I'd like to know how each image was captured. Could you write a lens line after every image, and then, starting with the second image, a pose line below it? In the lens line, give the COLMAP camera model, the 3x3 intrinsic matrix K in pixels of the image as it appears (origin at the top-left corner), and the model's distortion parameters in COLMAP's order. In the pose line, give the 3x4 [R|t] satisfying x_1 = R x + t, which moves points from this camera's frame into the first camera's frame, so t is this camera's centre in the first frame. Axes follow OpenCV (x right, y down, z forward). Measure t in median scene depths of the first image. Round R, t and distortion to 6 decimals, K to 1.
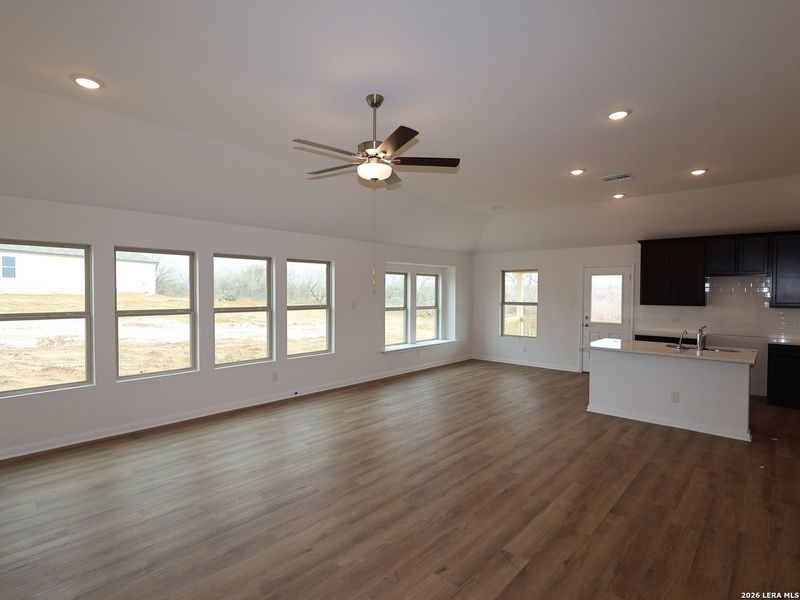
lens RADIAL K [[421.6, 0, 402.0], [0, 421.6, 301.1], [0, 0, 1]] dist [-0.000379, 0.000409]
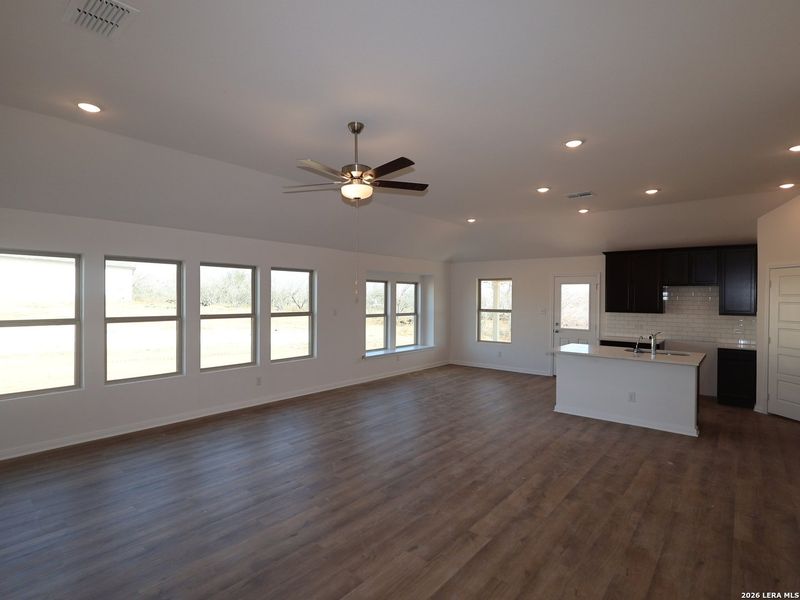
lens RADIAL K [[421.6, 0, 402.0], [0, 421.6, 301.1], [0, 0, 1]] dist [-0.000379, 0.000409]
pose [[0.999054, 0.002560, 0.043406, 0.005504], [-0.001909, 0.999885, -0.015041, -0.002603], [-0.043440, 0.014944, 0.998944, -0.060363]]
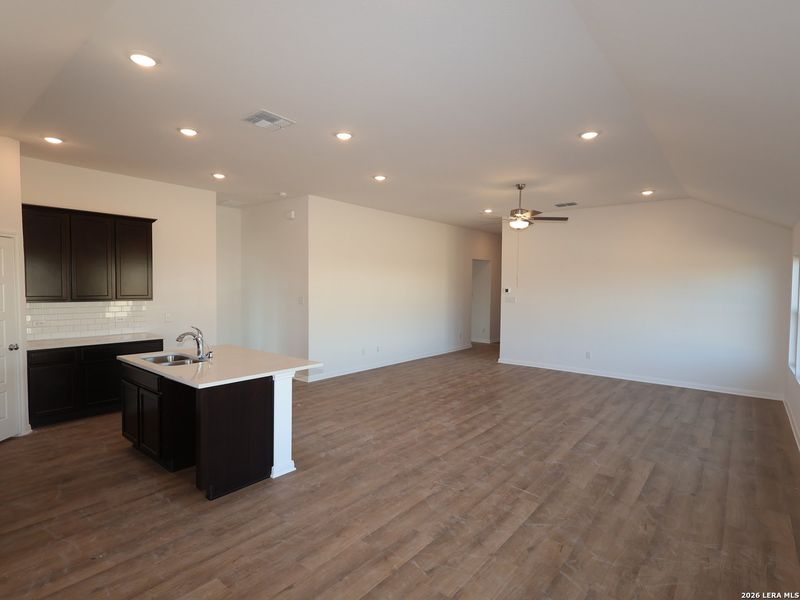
lens RADIAL K [[421.6, 0, 402.0], [0, 421.6, 301.1], [0, 0, 1]] dist [-0.000379, 0.000409]
pose [[-0.998992, -0.012359, -0.043150, 0.319813], [-0.015057, 0.997914, 0.062774, -0.046557], [0.042284, 0.063360, -0.997095, 1.723617]]
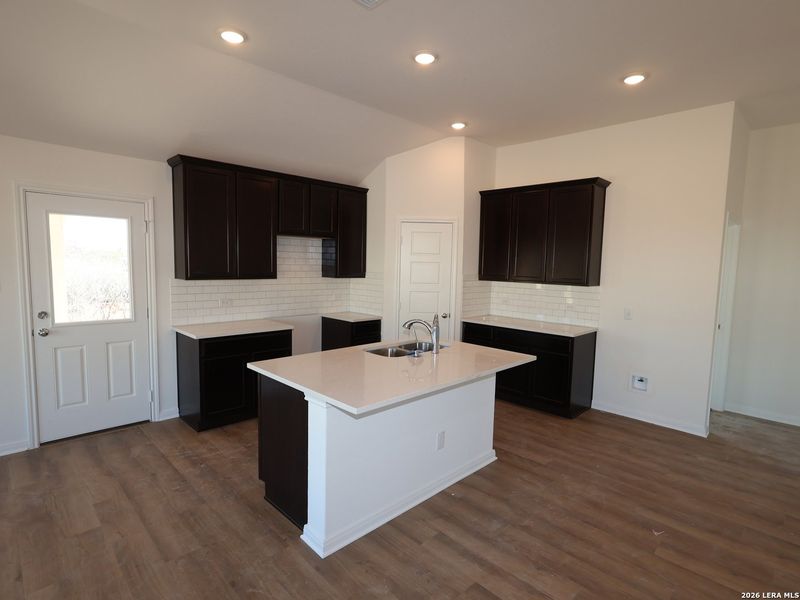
lens RADIAL K [[421.6, 0, 402.0], [0, 421.6, 301.1], [0, 0, 1]] dist [-0.000379, 0.000409]
pose [[0.048514, -0.102763, 0.993522, 0.068712], [-0.003747, 0.994668, 0.103065, -0.027540], [-0.998815, -0.008722, 0.047870, 0.950450]]
